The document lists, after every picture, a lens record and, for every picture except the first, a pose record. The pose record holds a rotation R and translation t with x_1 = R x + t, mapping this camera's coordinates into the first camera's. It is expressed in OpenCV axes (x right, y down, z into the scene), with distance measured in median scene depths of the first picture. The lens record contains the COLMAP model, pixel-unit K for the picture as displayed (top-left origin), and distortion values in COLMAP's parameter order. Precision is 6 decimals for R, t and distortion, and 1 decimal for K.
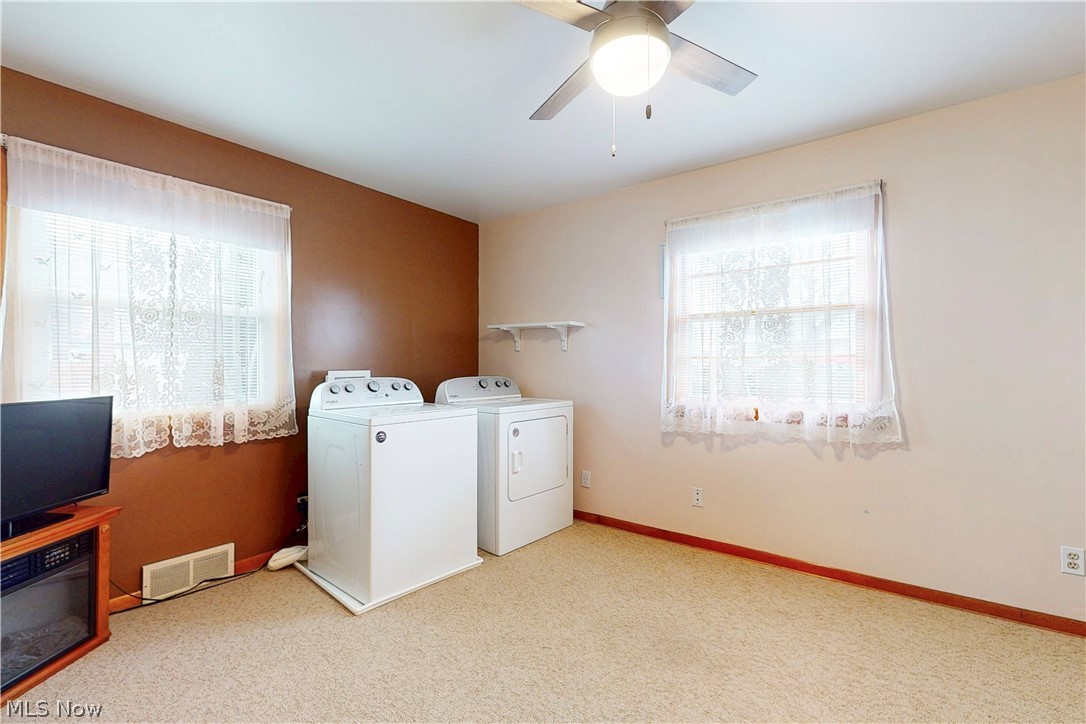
lens RADIAL K [[471.7, 0, 542.0], [0, 471.7, 363.4], [0, 0, 1]] dist [0.002365, -0.000486]
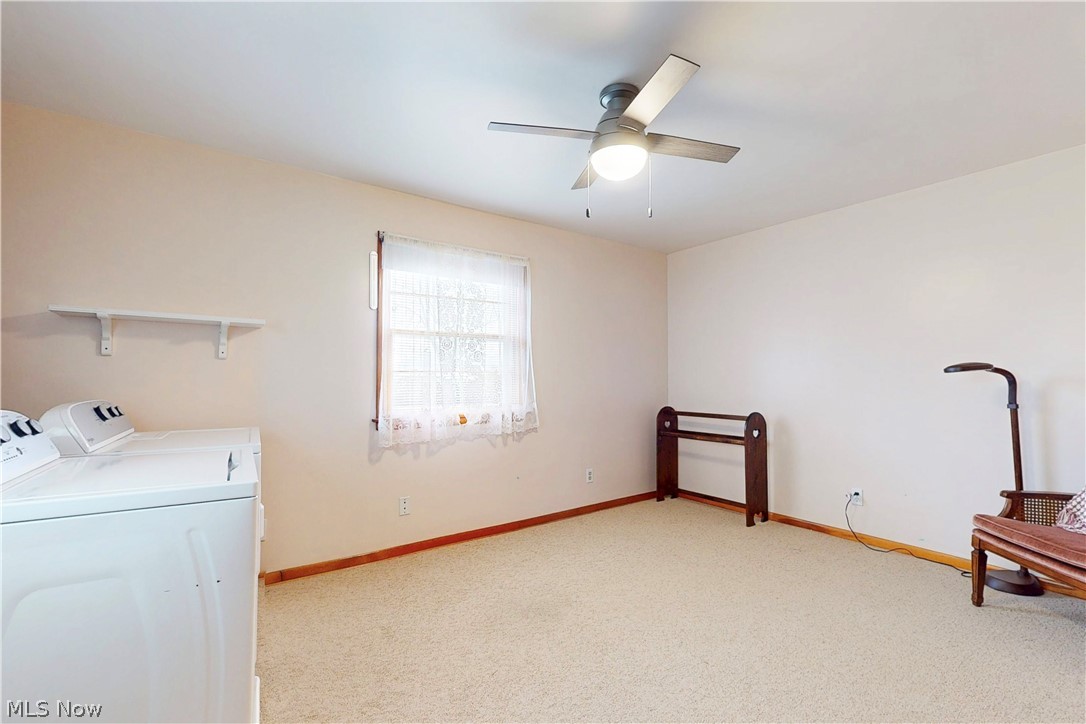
lens RADIAL K [[471.7, 0, 538.7], [0, 471.7, 364.8], [0, 0, 1]] dist [0.002365, -0.000486]
pose [[0.298468, 0.026094, 0.954063, -0.647910], [-0.002893, 0.999646, -0.026436, -0.000071], [-0.954415, 0.005130, 0.298438, 0.452840]]
